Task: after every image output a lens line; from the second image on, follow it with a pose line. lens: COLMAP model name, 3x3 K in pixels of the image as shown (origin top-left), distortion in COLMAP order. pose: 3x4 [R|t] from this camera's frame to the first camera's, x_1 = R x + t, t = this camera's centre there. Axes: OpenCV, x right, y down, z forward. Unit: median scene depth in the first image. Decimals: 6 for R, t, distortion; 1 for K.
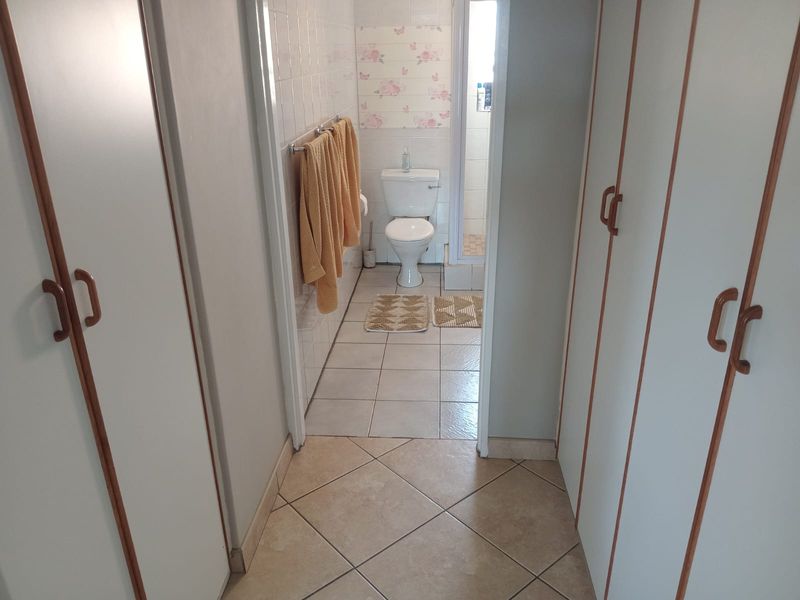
lens RADIAL K [[609.2, 0, 397.9], [0, 609.2, 302.5], [0, 0, 1]] dist [0.020675, -0.057005]
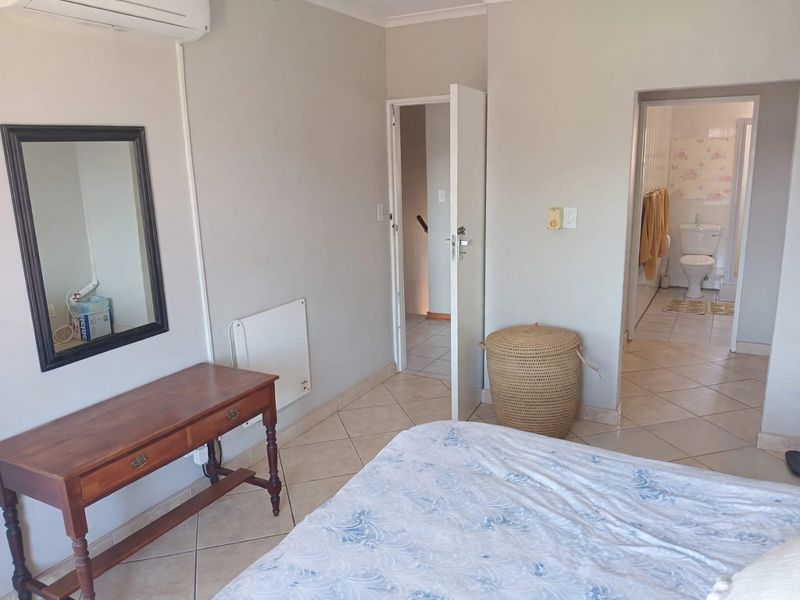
lens RADIAL K [[609.2, 0, 400.2], [0, 609.2, 298.0], [0, 0, 1]] dist [0.020675, -0.057005]
pose [[0.910838, 0.084292, -0.404067, -0.033016], [-0.149151, 0.979994, -0.131777, 0.295520], [0.384875, 0.180294, 0.905188, -0.696094]]
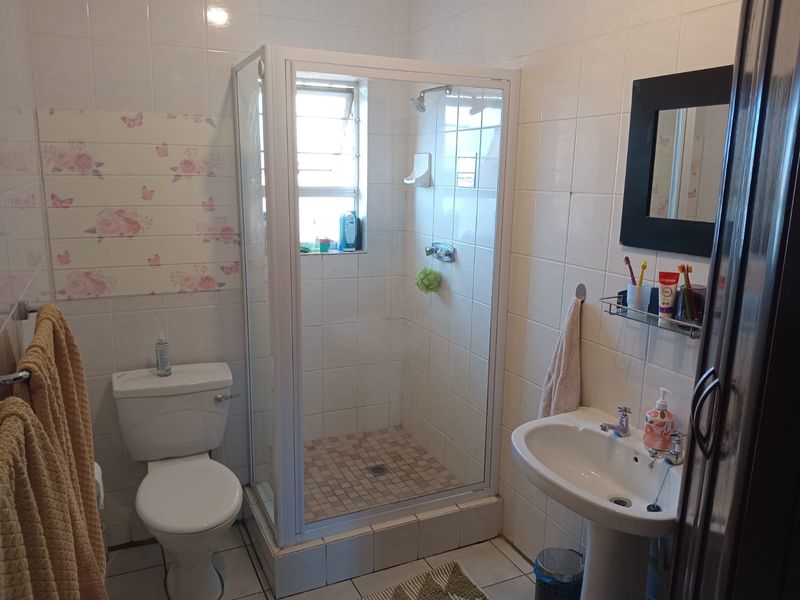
lens RADIAL K [[609.2, 0, 400.9], [0, 609.2, 301.5], [0, 0, 1]] dist [0.020675, -0.057005]
pose [[0.868382, -0.074724, 0.490233, -0.064612], [0.161836, 0.977159, -0.137727, -0.175525], [-0.468744, 0.198937, 0.860641, 0.451763]]
